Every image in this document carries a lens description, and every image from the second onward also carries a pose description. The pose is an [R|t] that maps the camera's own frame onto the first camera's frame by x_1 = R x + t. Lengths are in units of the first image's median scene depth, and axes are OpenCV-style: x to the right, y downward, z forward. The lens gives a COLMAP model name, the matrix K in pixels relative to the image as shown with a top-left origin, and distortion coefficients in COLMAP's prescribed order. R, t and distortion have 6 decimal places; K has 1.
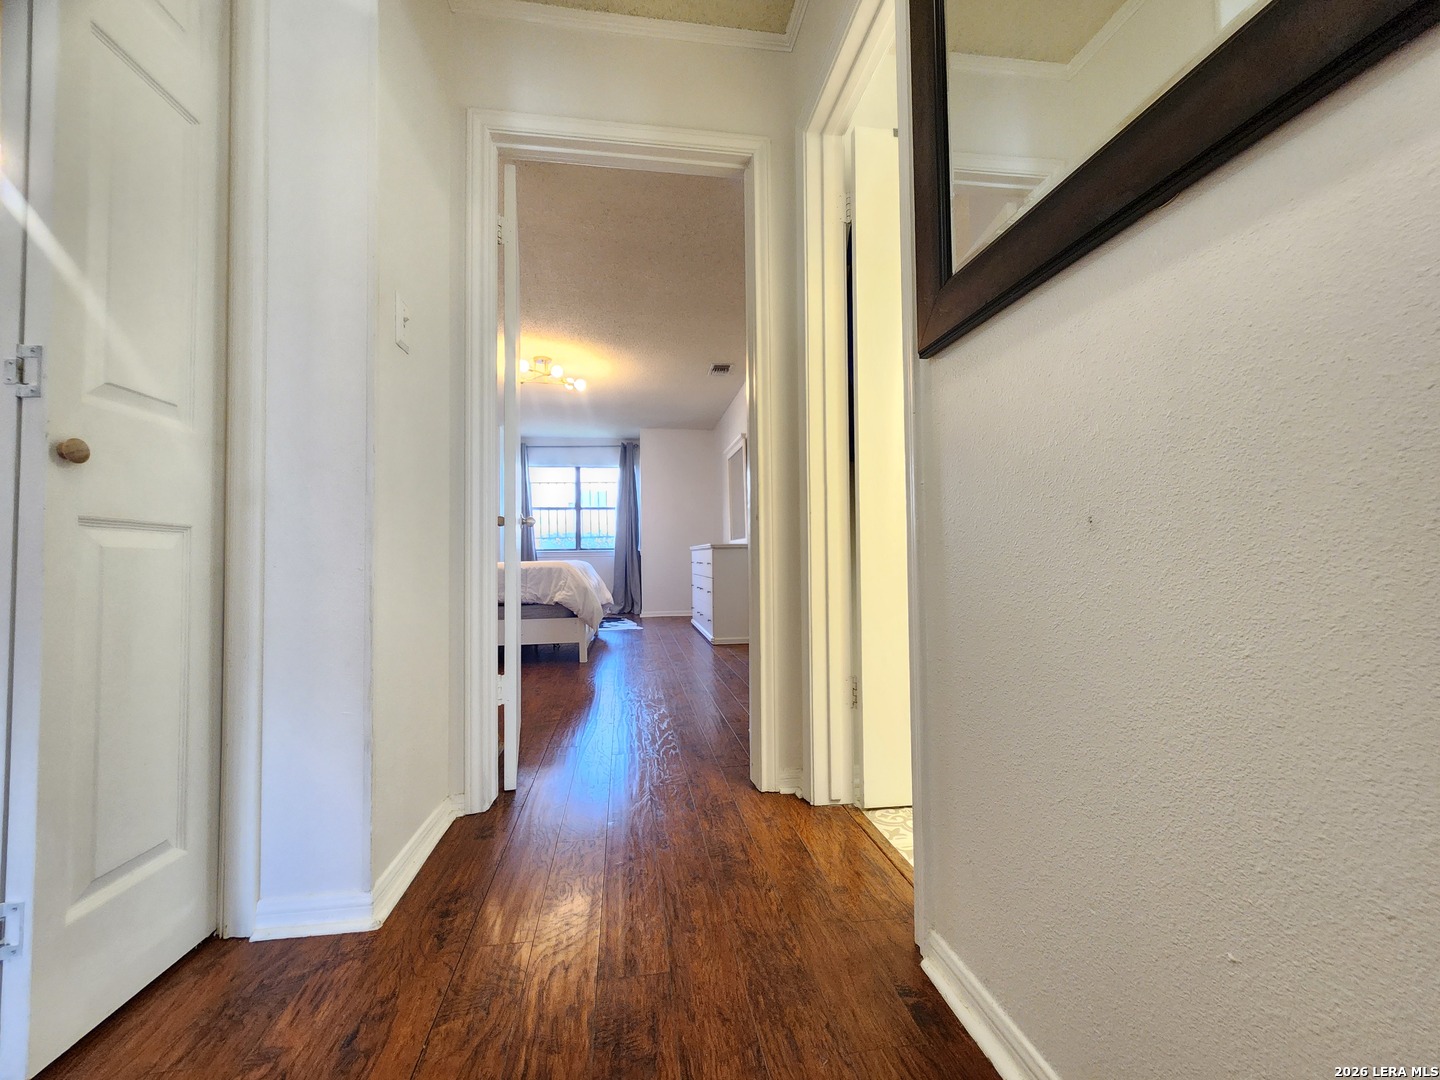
lens RADIAL K [[592.5, 0, 723.2], [0, 592.5, 535.4], [0, 0, 1]] dist [-0.000353, 0.000851]
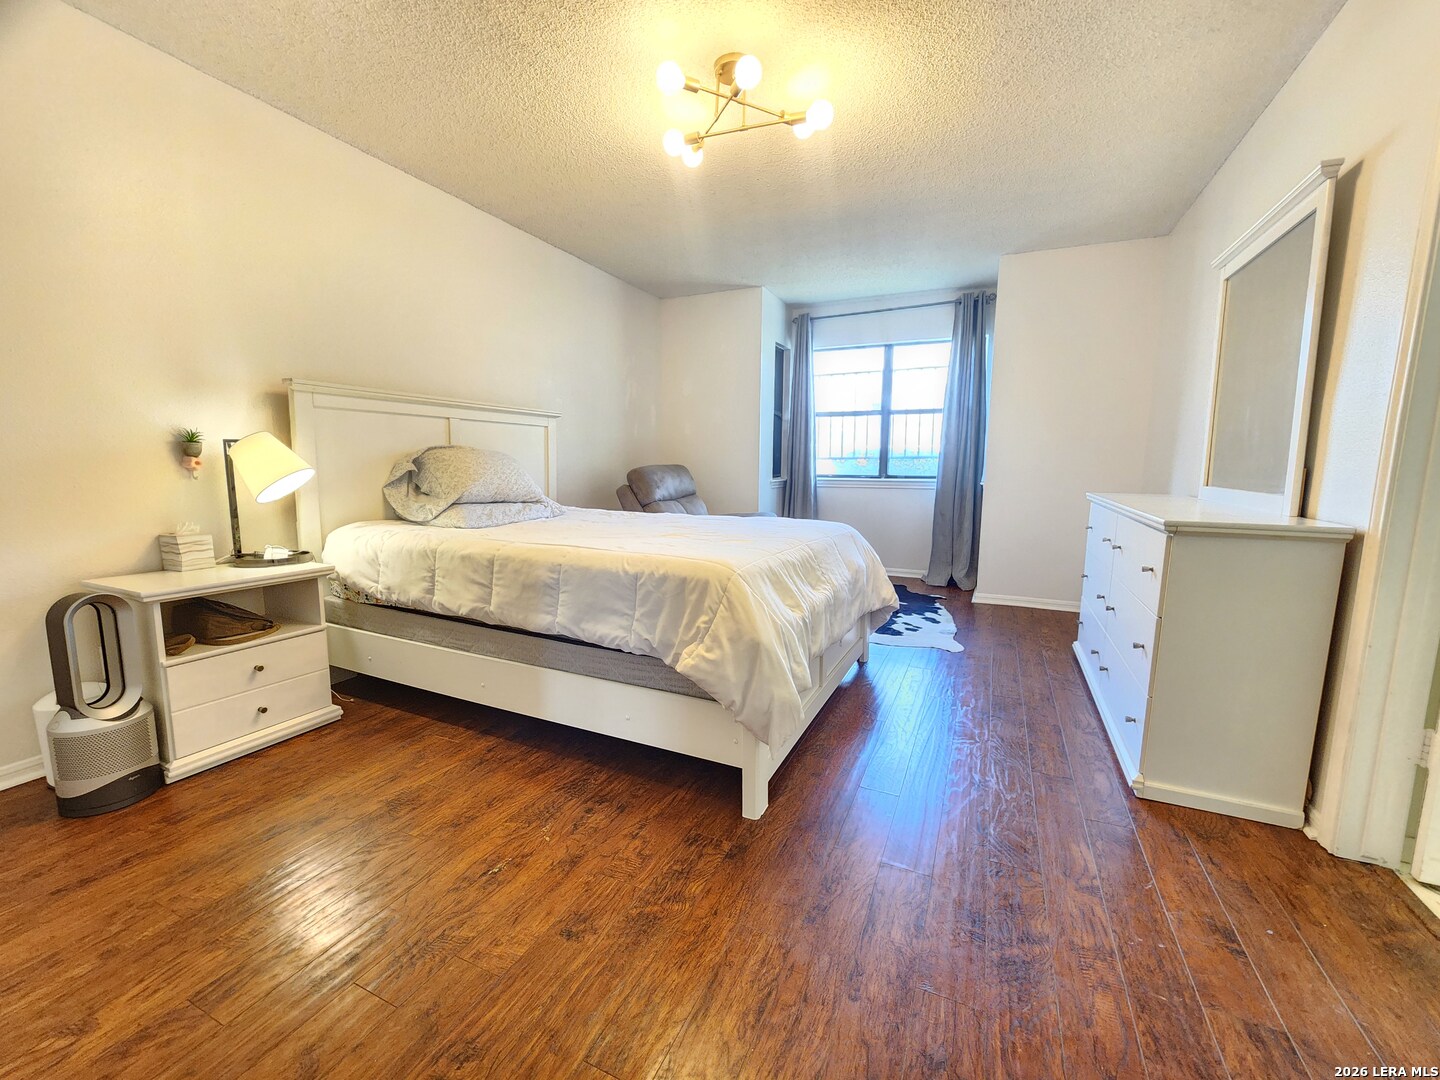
lens RADIAL K [[592.5, 0, 714.5], [0, 592.5, 543.9], [0, 0, 1]] dist [-0.000353, 0.000851]
pose [[0.825986, 0.096352, -0.555396, -0.027643], [0.003897, 0.984283, 0.176553, -0.019900], [0.563678, -0.147994, 0.812628, 0.356730]]
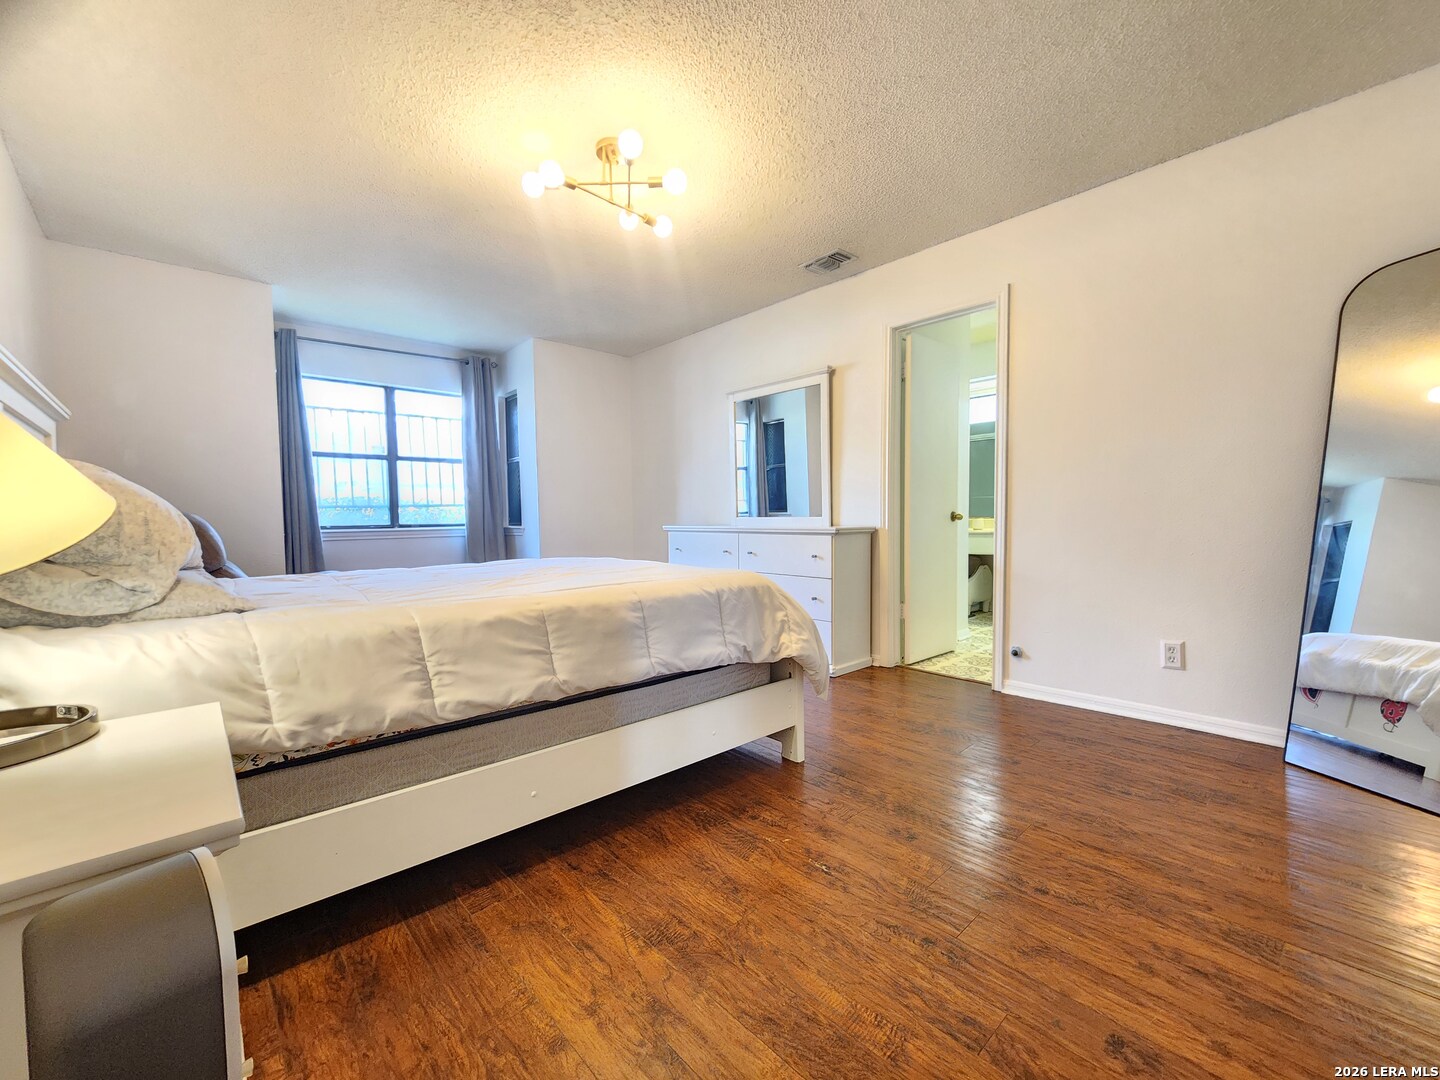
lens RADIAL K [[592.5, 0, 721.3], [0, 592.5, 543.9], [0, 0, 1]] dist [-0.000353, 0.000851]
pose [[0.836190, -0.023702, 0.547927, -0.300358], [-0.017555, 0.997397, 0.069937, -0.006863], [-0.548159, -0.068099, 0.833597, 0.317849]]
